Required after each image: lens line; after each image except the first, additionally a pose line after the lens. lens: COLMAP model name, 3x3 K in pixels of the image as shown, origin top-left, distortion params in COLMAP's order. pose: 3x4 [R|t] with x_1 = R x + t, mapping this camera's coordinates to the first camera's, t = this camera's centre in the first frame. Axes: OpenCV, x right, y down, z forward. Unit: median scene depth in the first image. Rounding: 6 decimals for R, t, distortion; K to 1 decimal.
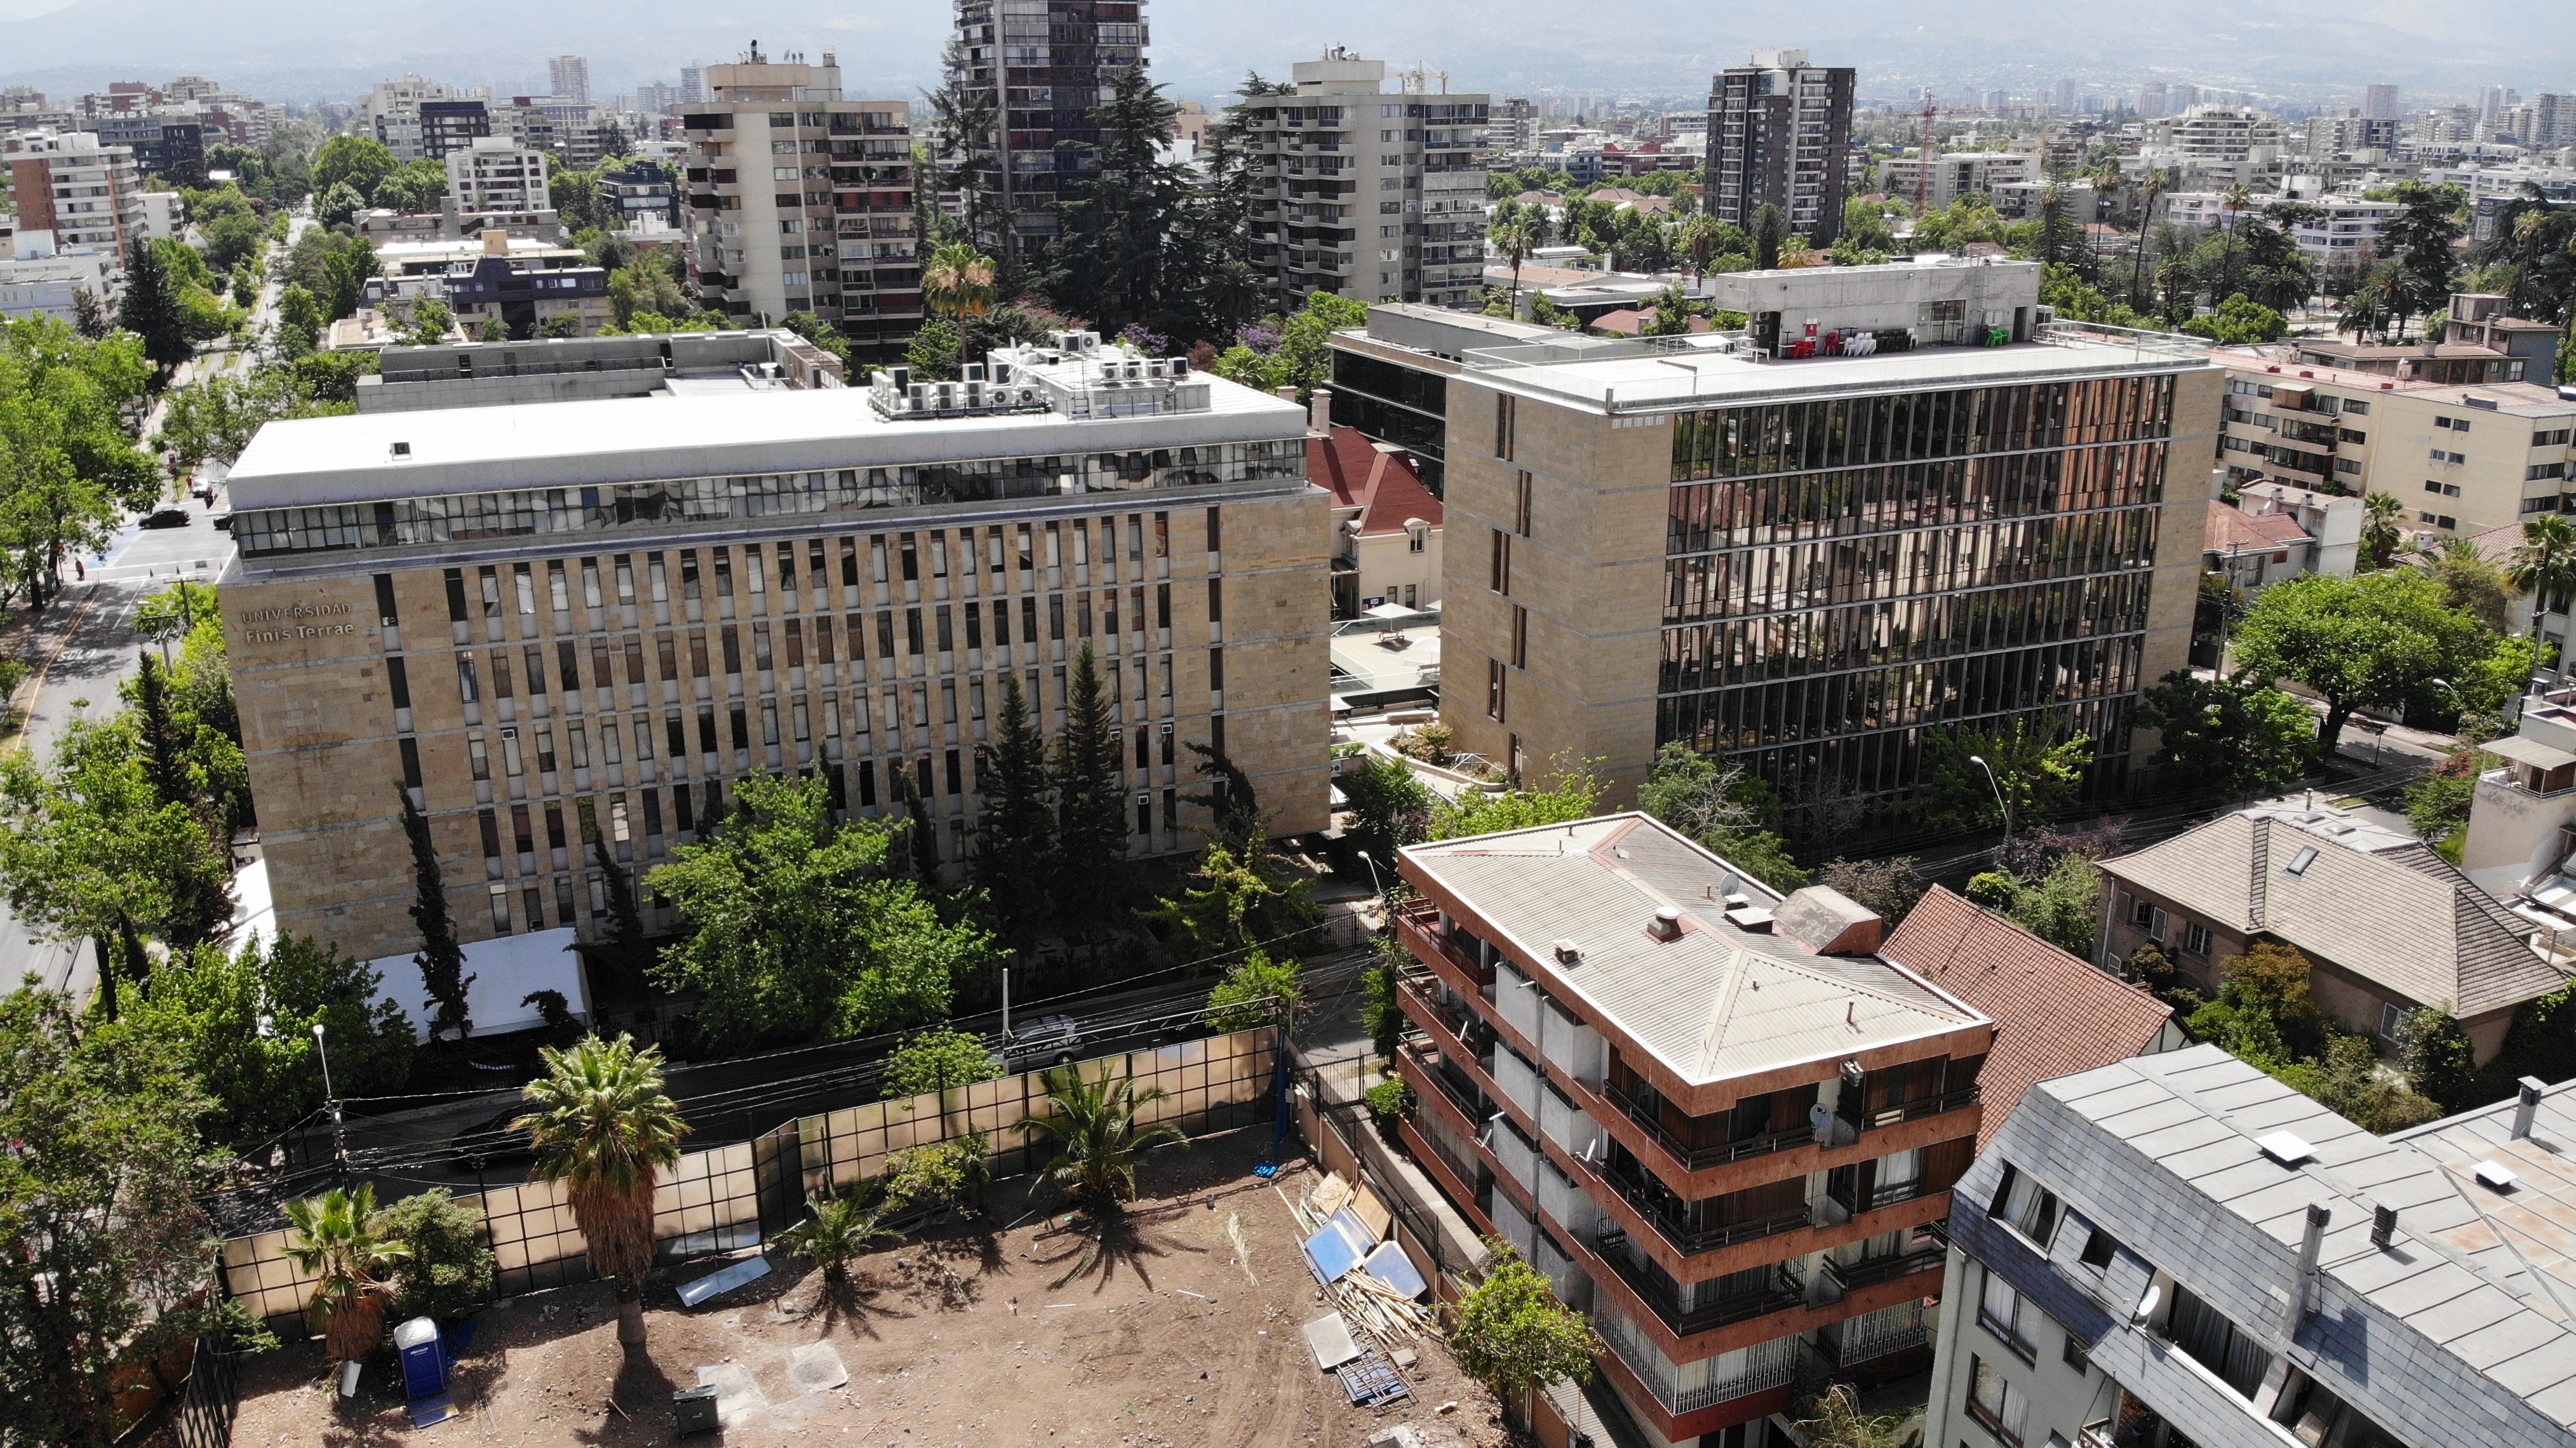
lens RADIAL K [[1927.5, 0, 1310.5], [0, 1927.5, 731.6], [0, 0, 1]] dist [0.046836, -0.114850]
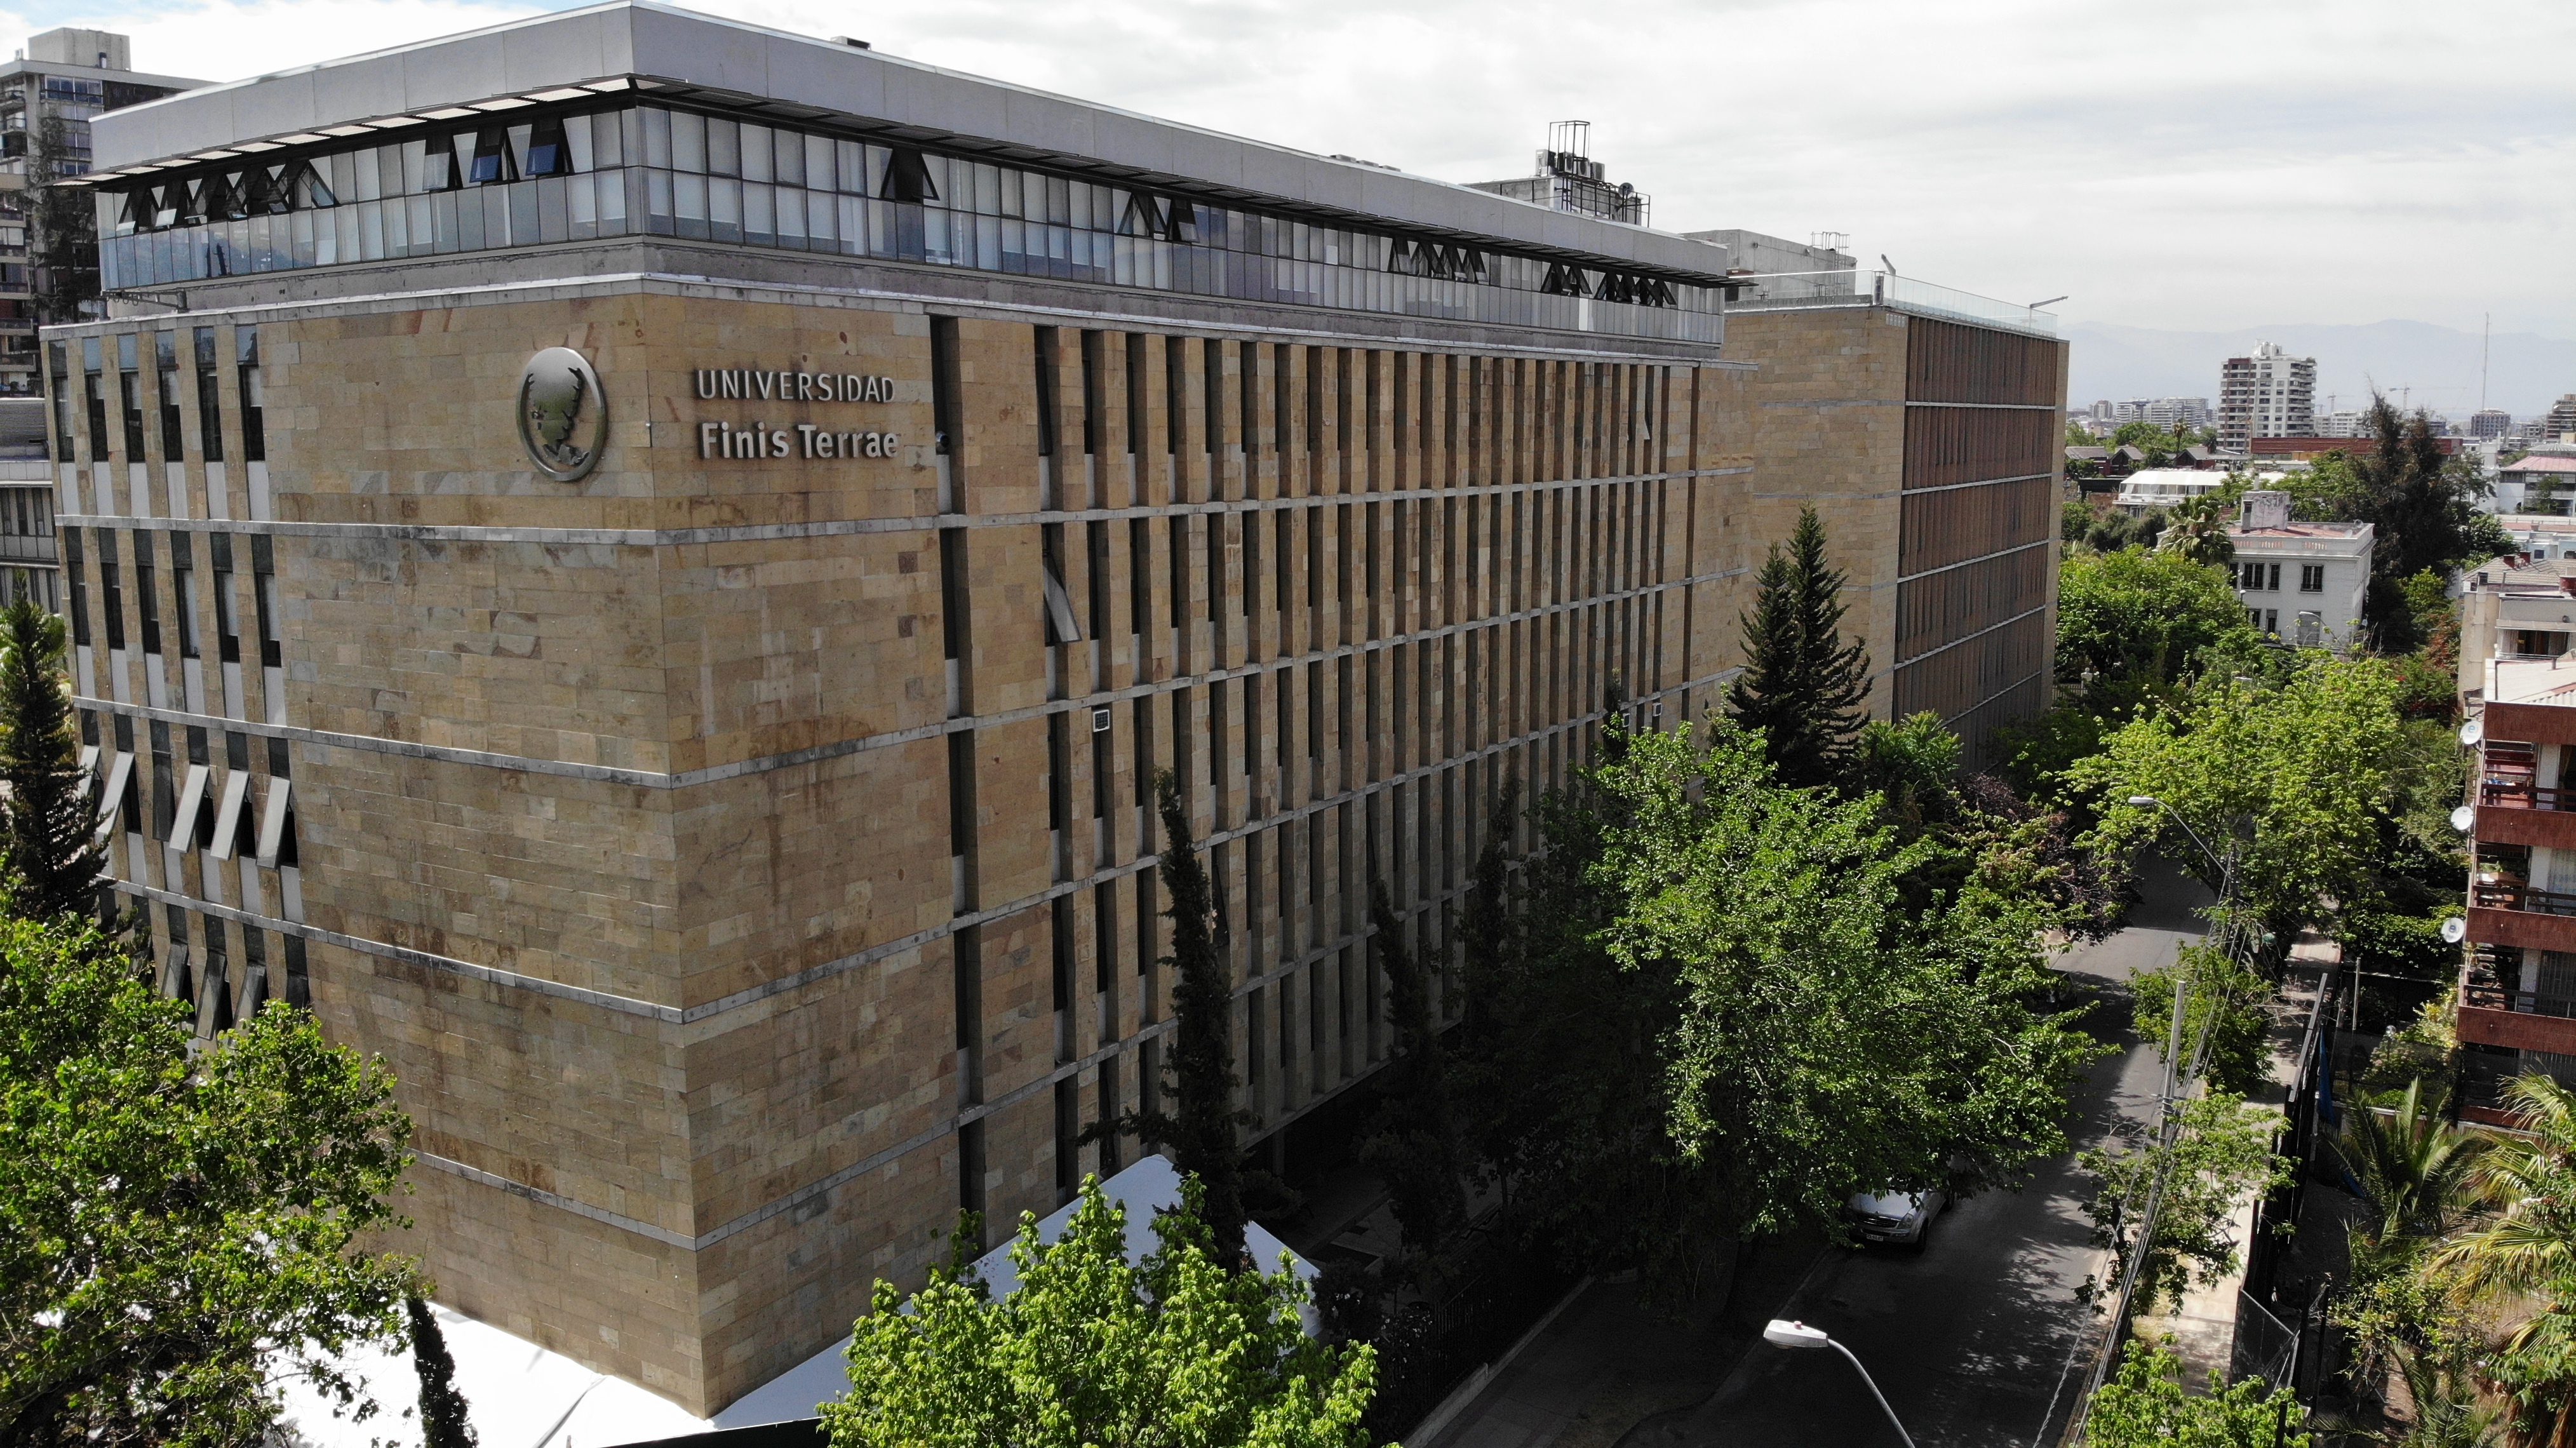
lens RADIAL K [[1927.5, 0, 1295.5], [0, 1927.5, 712.2], [0, 0, 1]] dist [0.046836, -0.114850]
pose [[0.819542, -0.088493, 0.566145, -0.211335], [0.183250, 0.976594, -0.112620, 0.019271], [-0.542928, 0.196043, 0.816576, 0.207376]]
